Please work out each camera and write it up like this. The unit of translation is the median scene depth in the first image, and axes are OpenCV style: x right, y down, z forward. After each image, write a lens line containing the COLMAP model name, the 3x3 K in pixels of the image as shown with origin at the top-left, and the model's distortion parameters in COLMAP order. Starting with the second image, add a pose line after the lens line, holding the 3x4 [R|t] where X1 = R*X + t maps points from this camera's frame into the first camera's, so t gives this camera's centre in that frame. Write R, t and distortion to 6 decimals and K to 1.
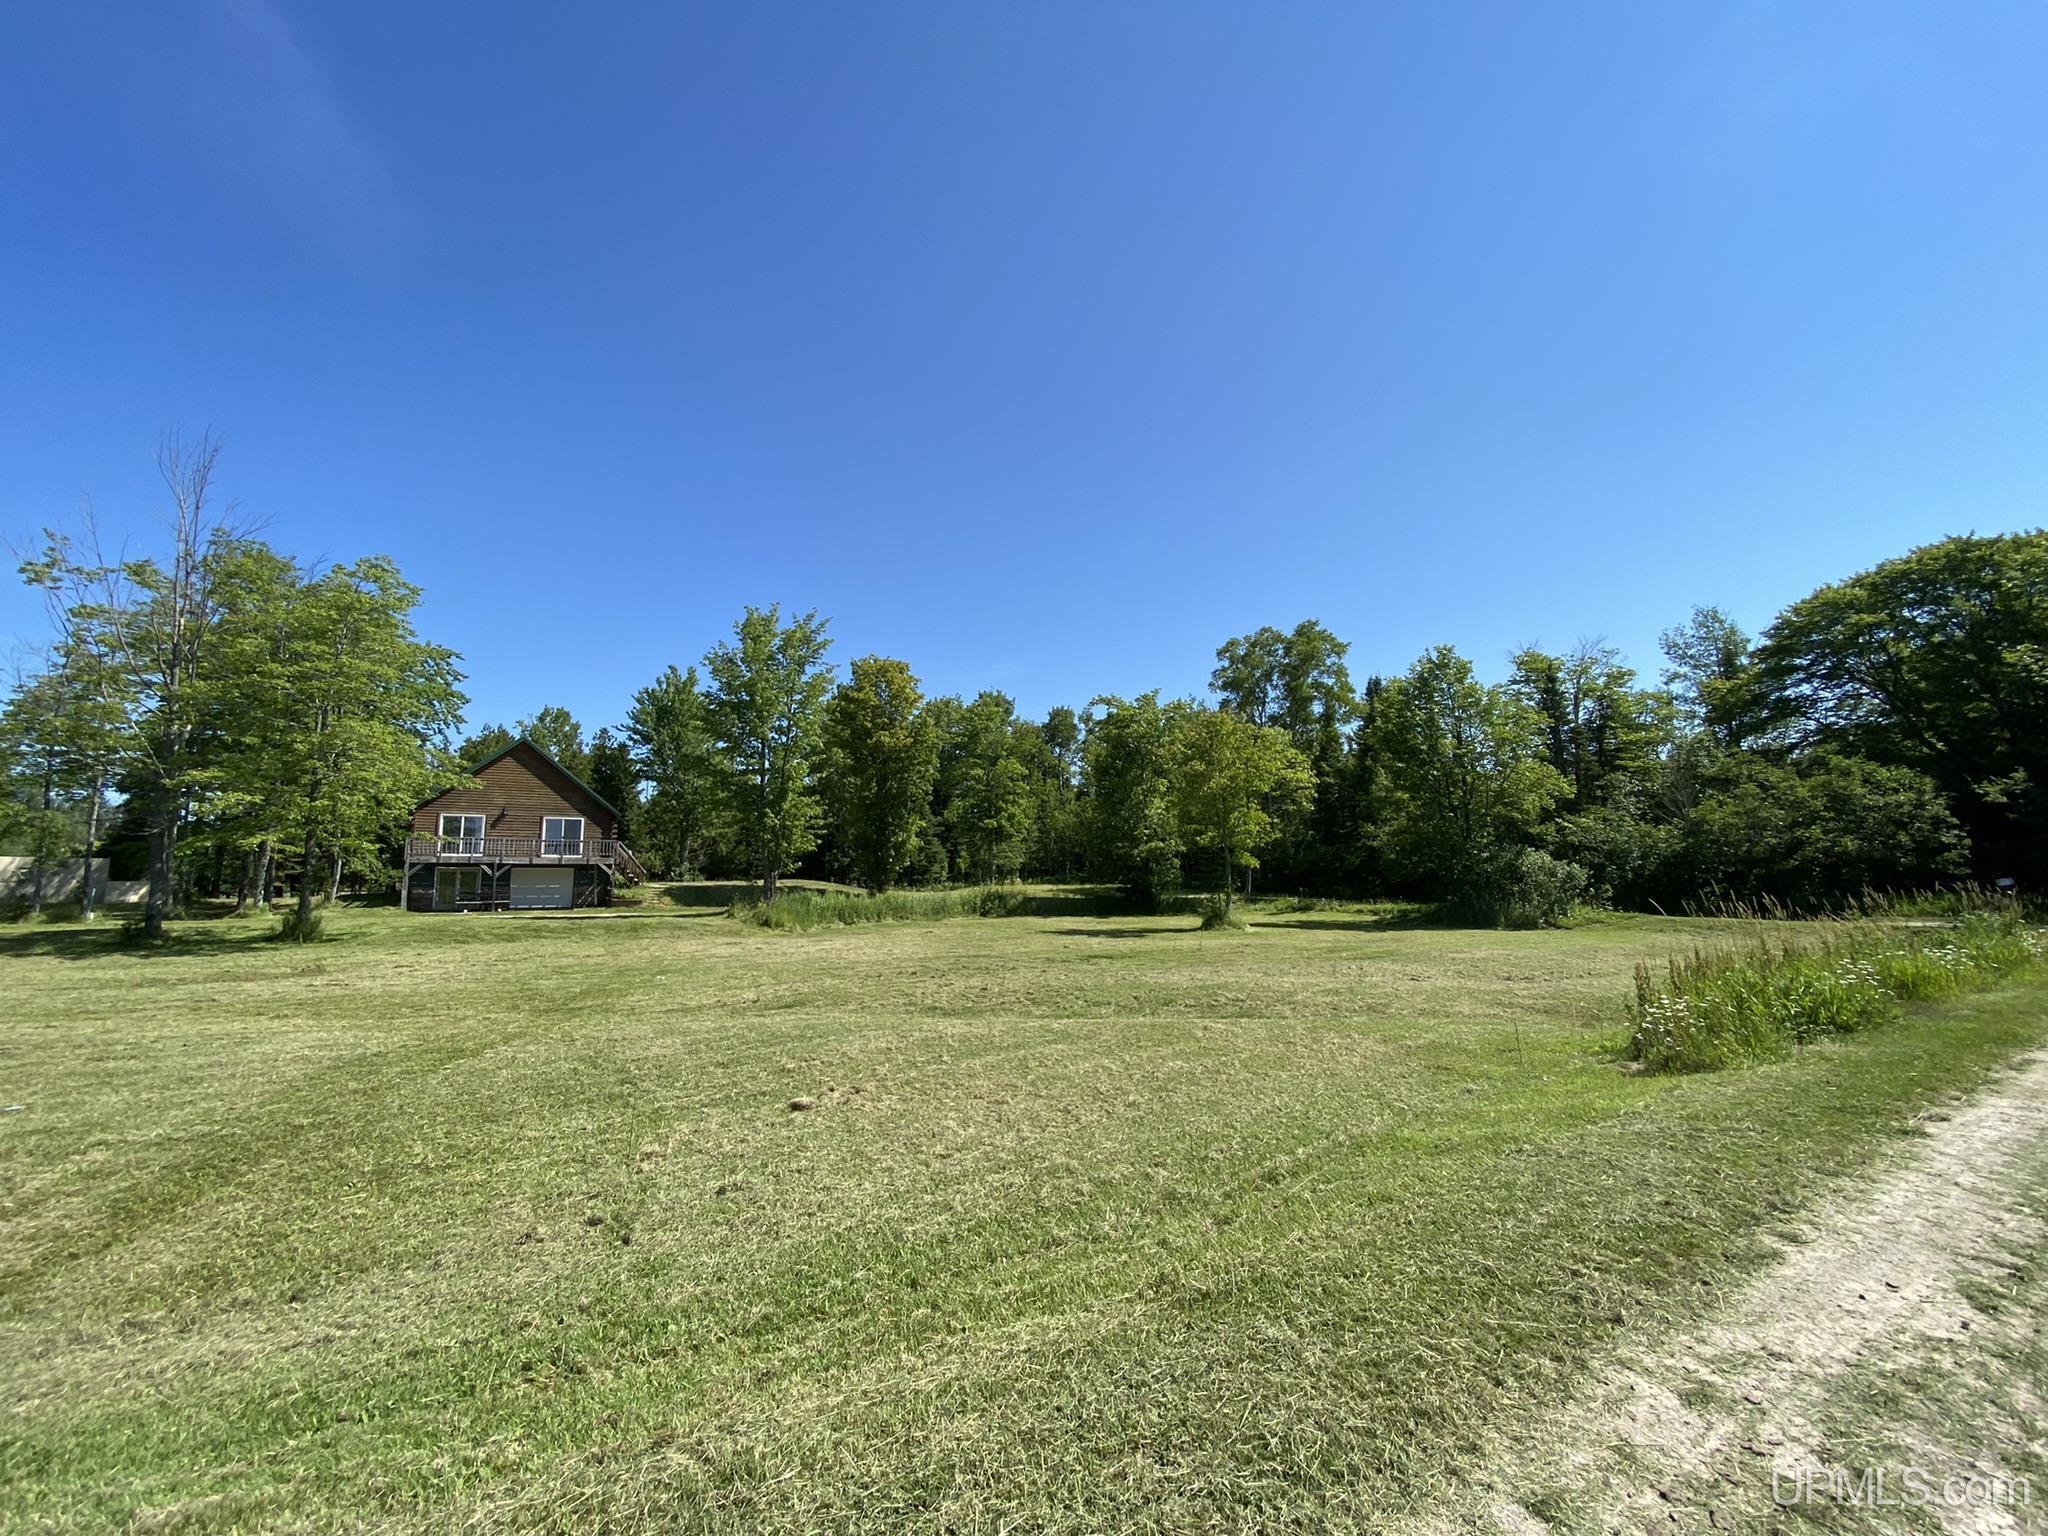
lens RADIAL K [[821.2, 0, 1026.6], [0, 821.2, 771.2], [0, 0, 1]] dist [0.011262, -0.016027]
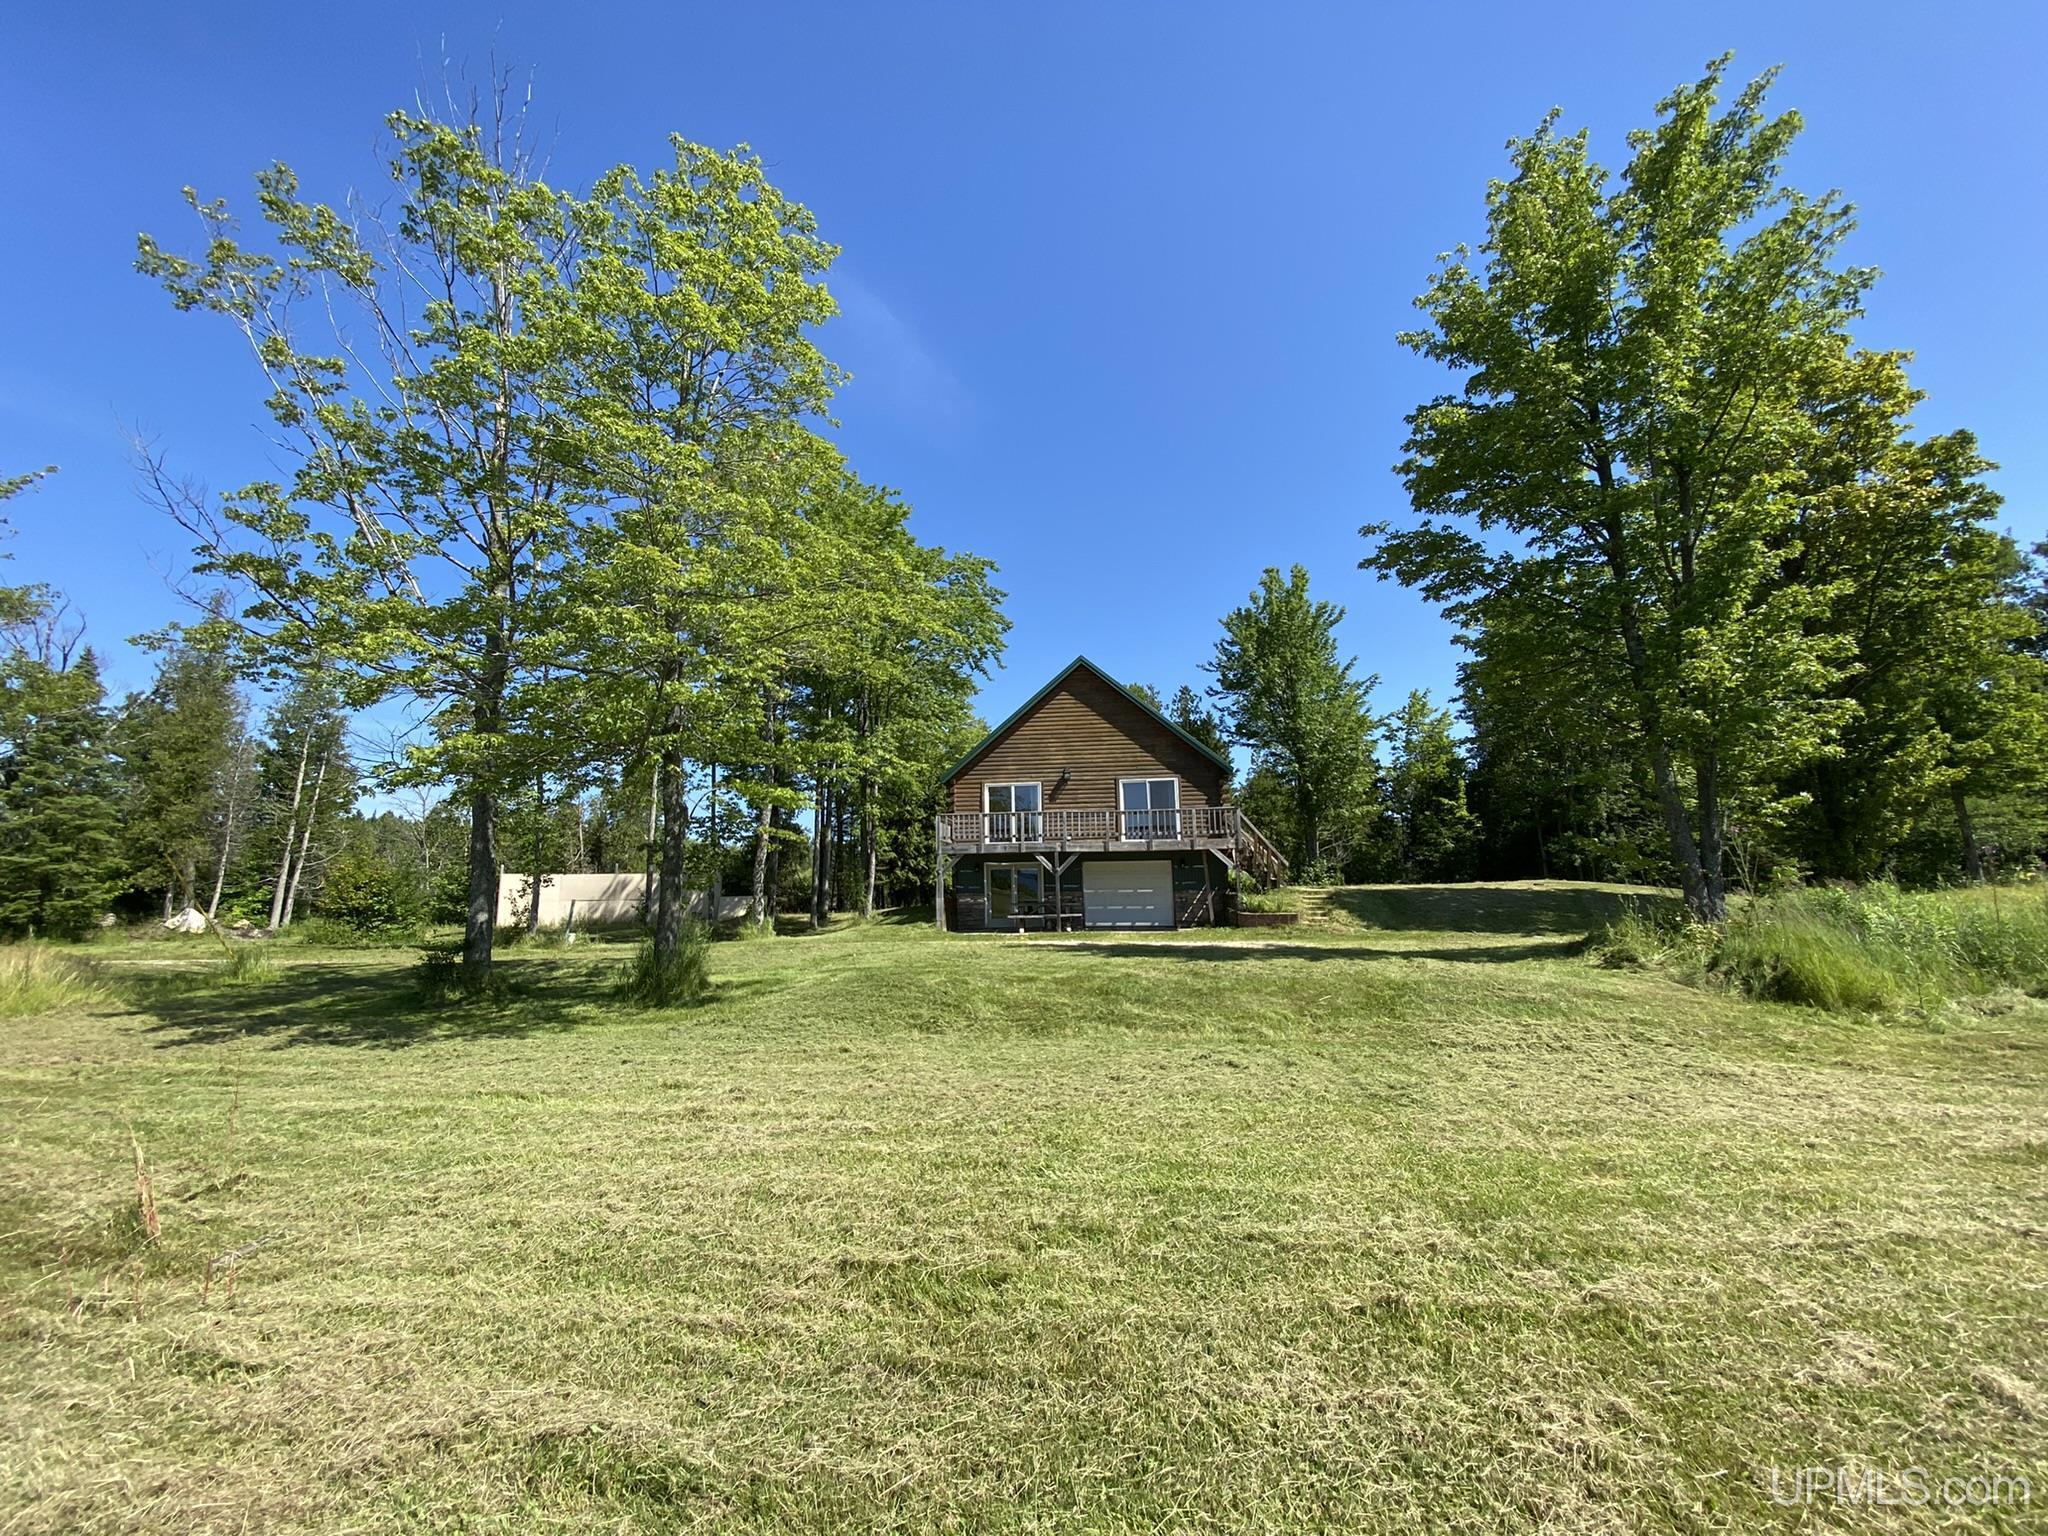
lens RADIAL K [[821.2, 0, 1028.2], [0, 821.2, 776.1], [0, 0, 1]] dist [0.011262, -0.016027]
pose [[0.788584, -0.104729, -0.605944, -0.467661], [0.090561, 0.994425, -0.054015, 0.140830], [0.608223, -0.012280, 0.793672, 0.822464]]
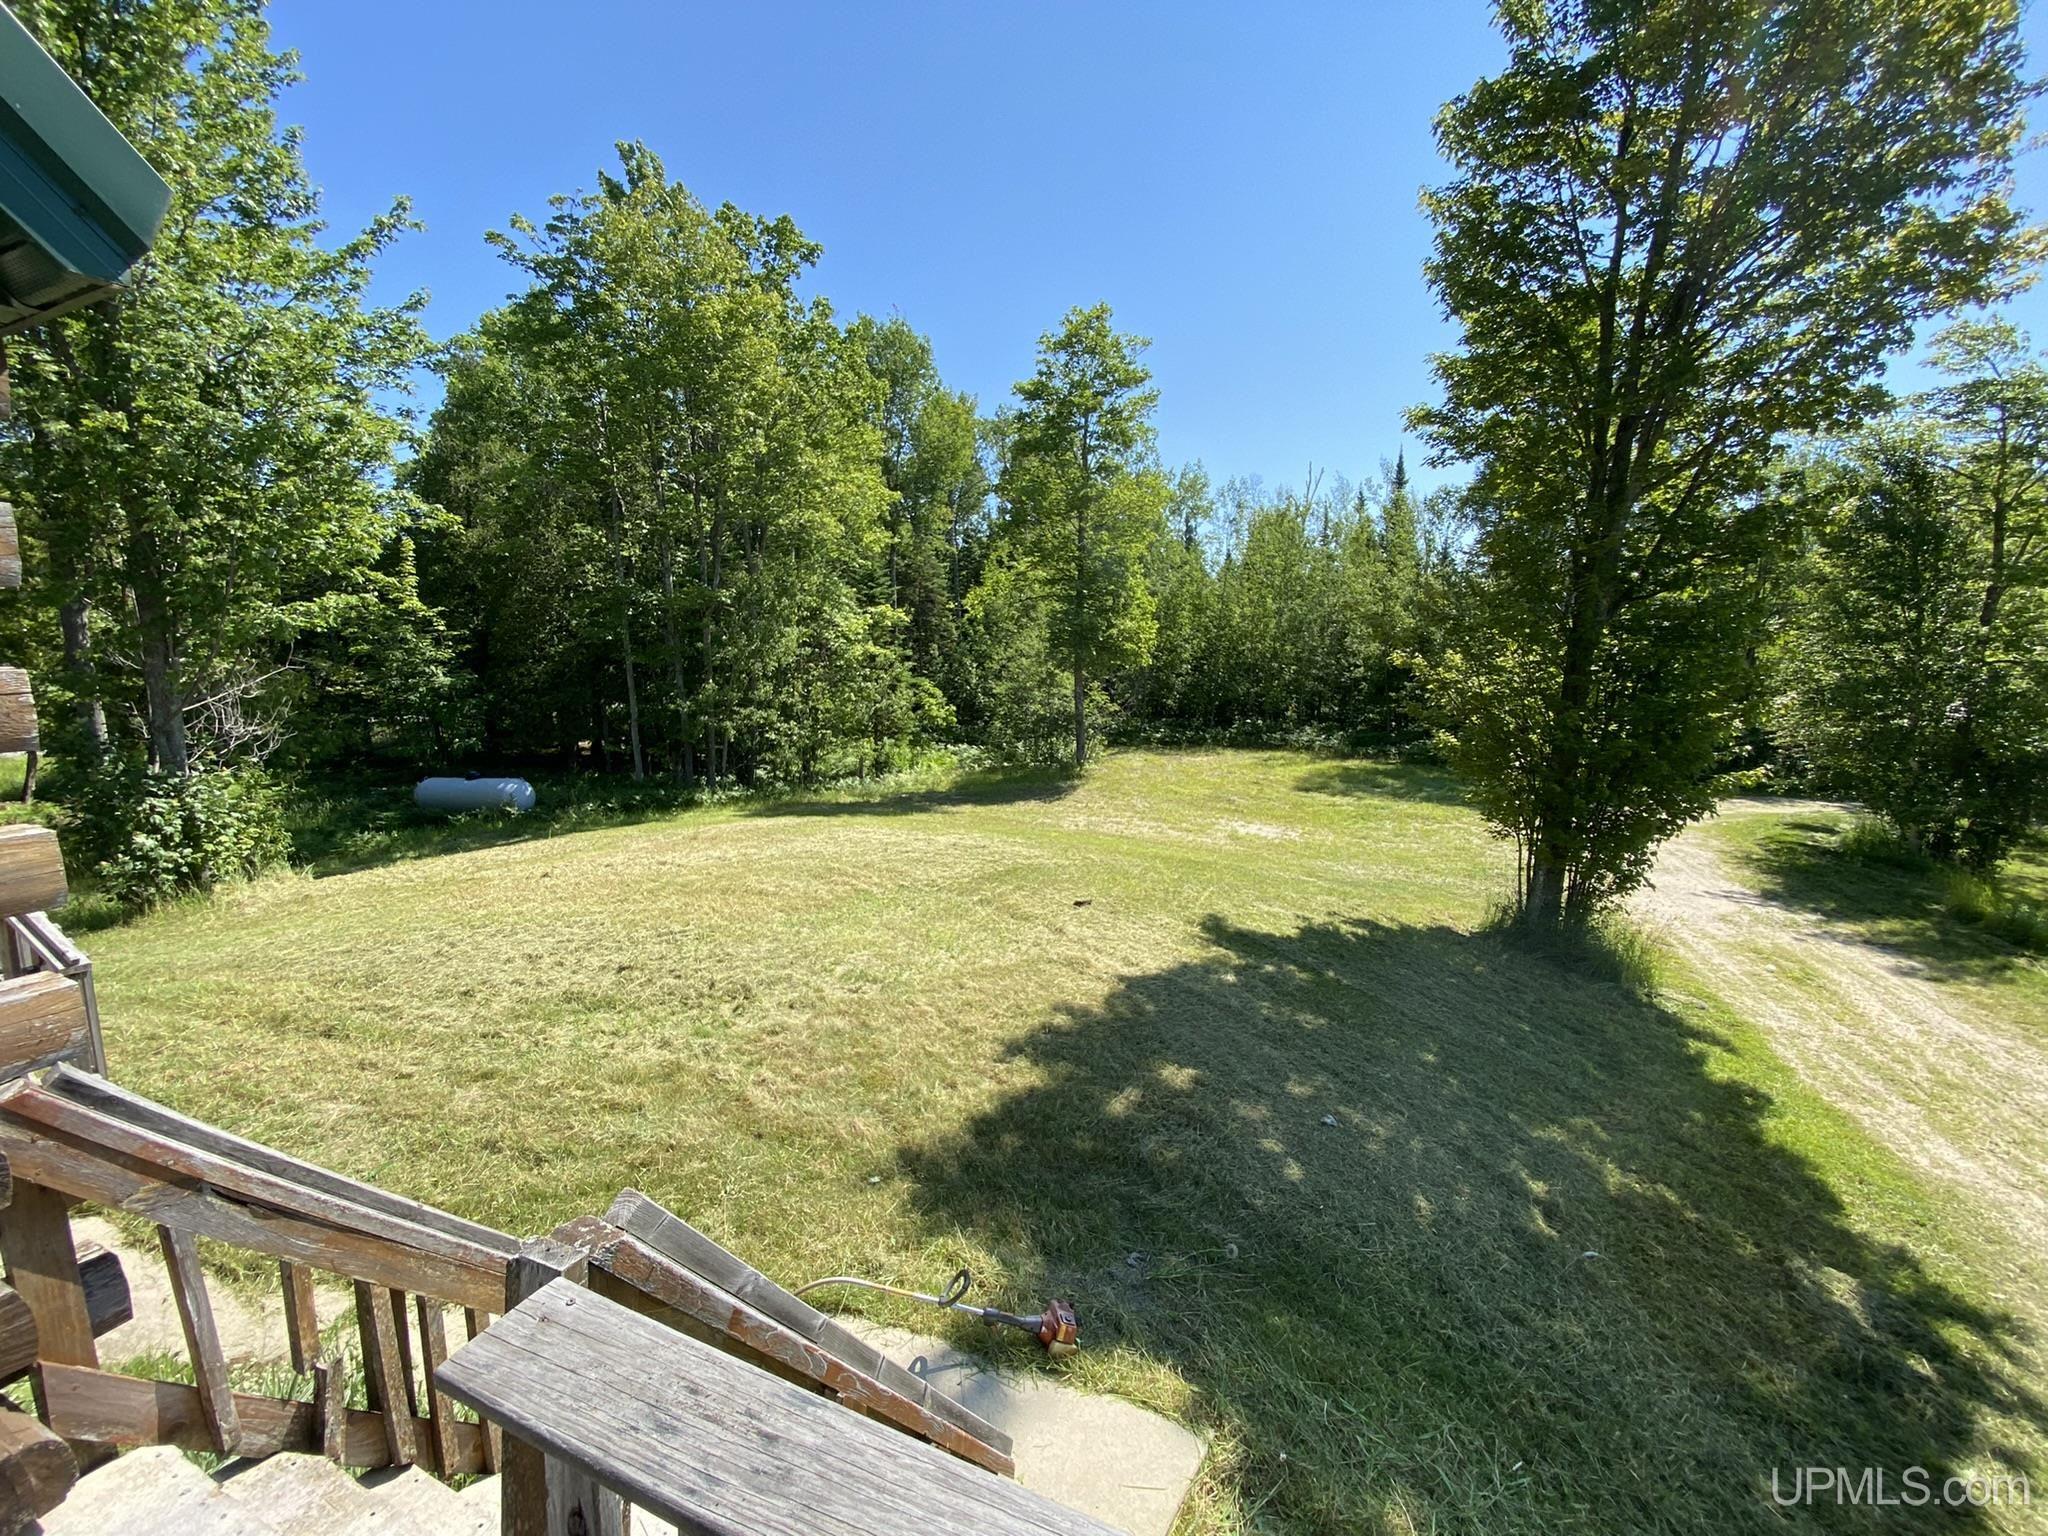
lens RADIAL K [[821.2, 0, 1026.6], [0, 821.2, 768.6], [0, 0, 1]] dist [0.011262, -0.016027]
pose [[0.809078, -0.043316, 0.586103, -0.868132], [-0.093121, 0.975233, 0.200623, 0.138898], [-0.580277, -0.216898, 0.785005, 1.749918]]
